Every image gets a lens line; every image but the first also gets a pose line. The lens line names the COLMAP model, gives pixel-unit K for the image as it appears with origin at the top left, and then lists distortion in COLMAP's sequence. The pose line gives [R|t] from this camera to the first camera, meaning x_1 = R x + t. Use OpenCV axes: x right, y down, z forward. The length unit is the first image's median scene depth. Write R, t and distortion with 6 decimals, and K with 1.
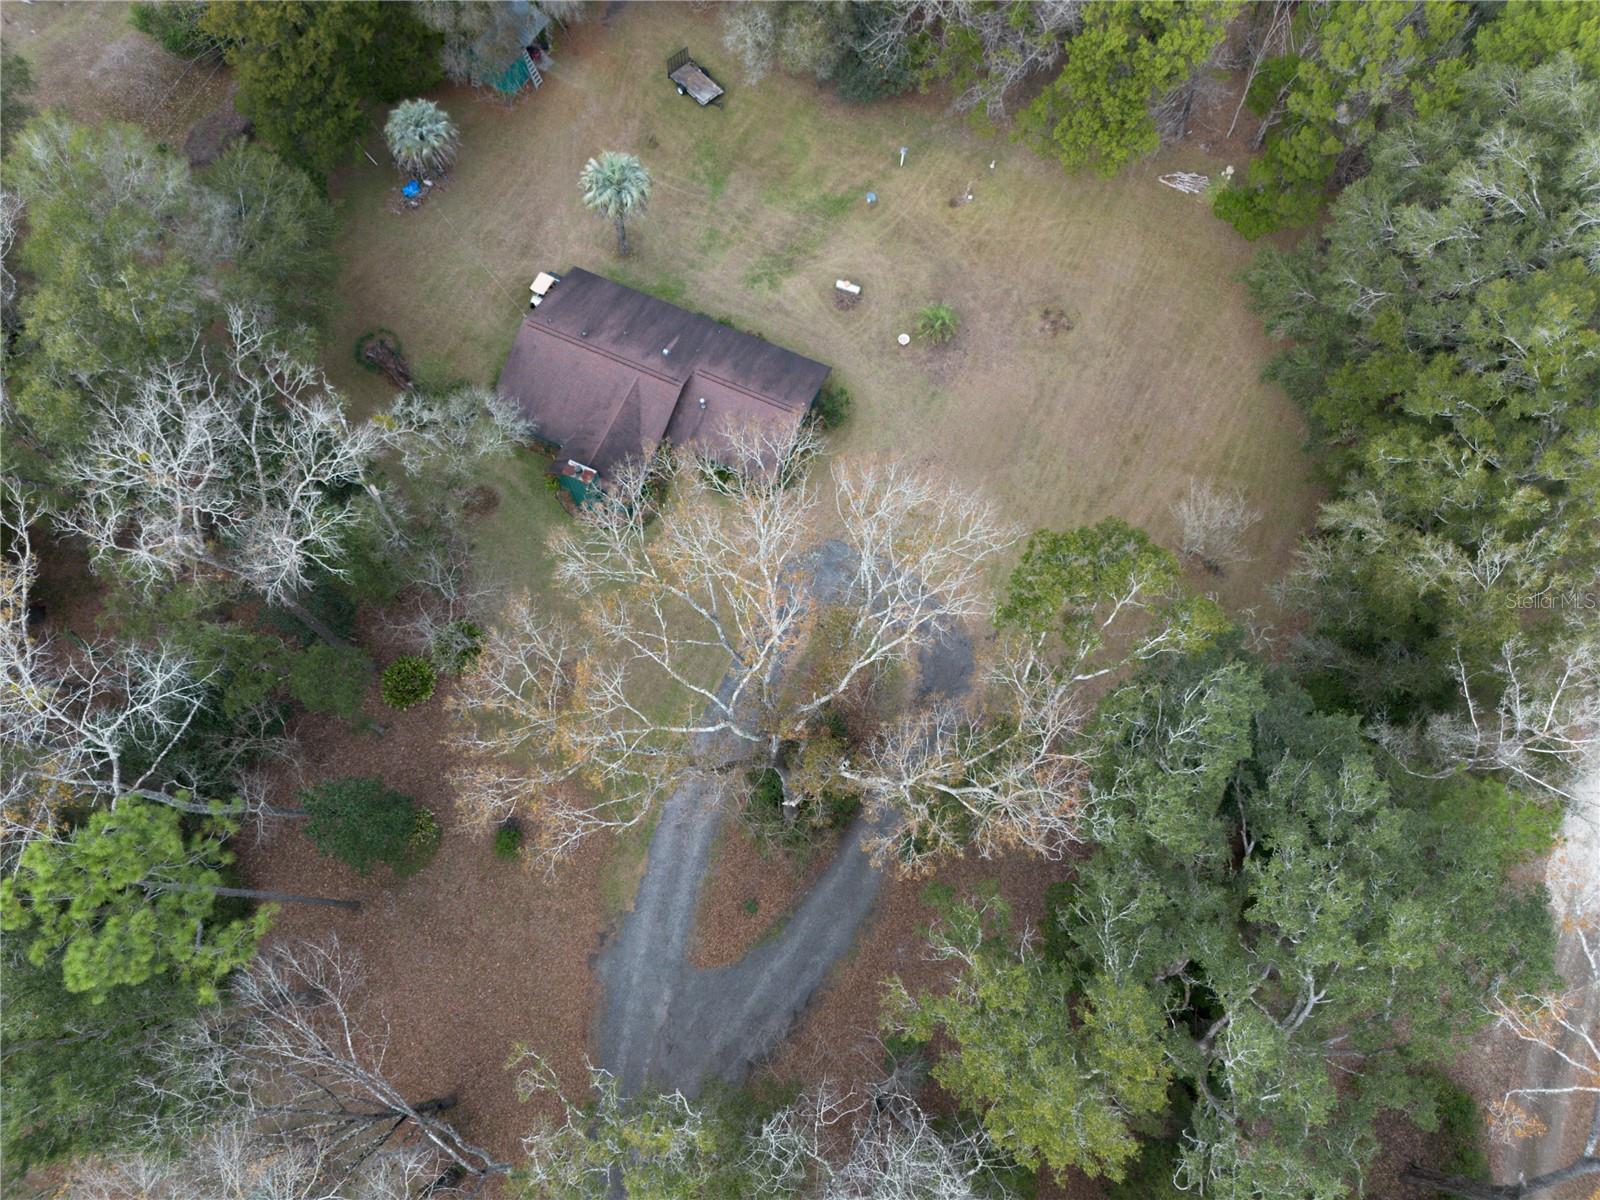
lens RADIAL K [[1077.8, 0, 800.0], [0, 1077.8, 600.0], [0, 0, 1]] dist [0.007734, 0.004044]
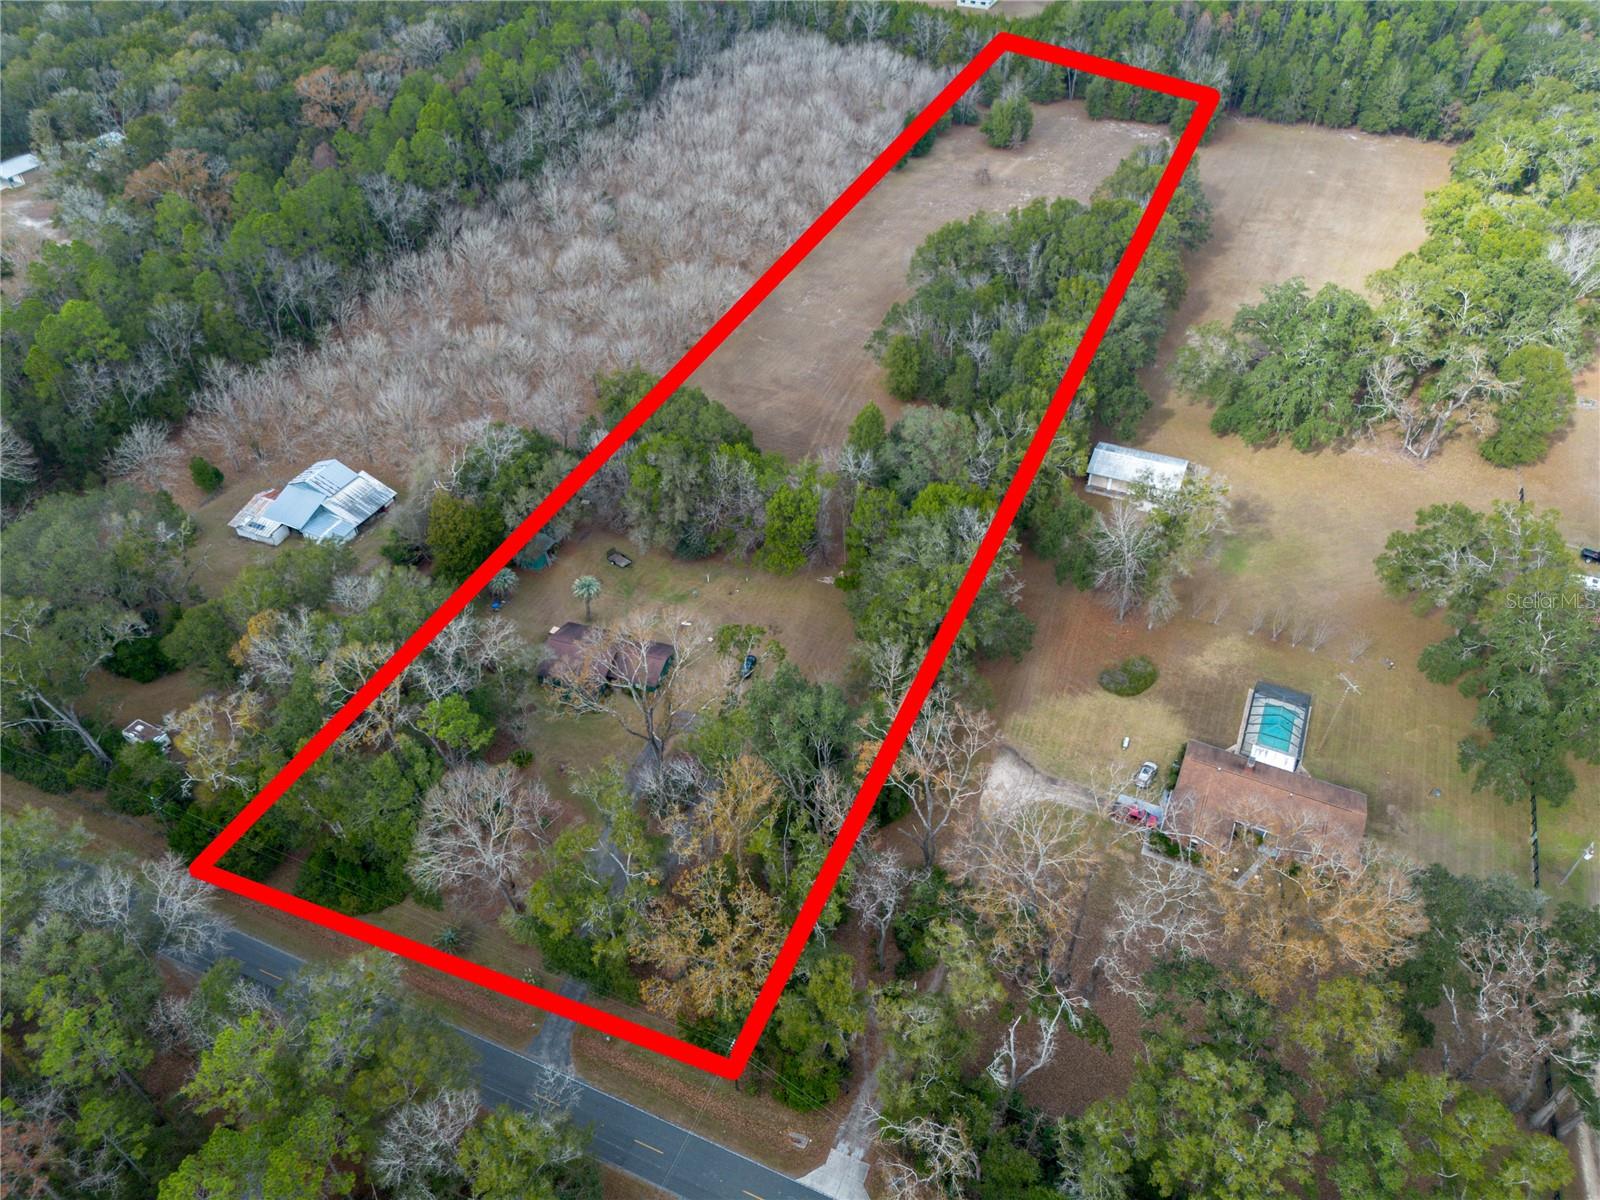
lens RADIAL K [[1077.8, 0, 800.0], [0, 1077.8, 600.0], [0, 0, 1]] dist [0.007734, 0.004044]
pose [[0.993786, -0.066354, 0.089372, 0.085410], [0.102087, 0.863333, -0.494201, 0.863277], [-0.044365, 0.500254, 0.864741, -1.083699]]
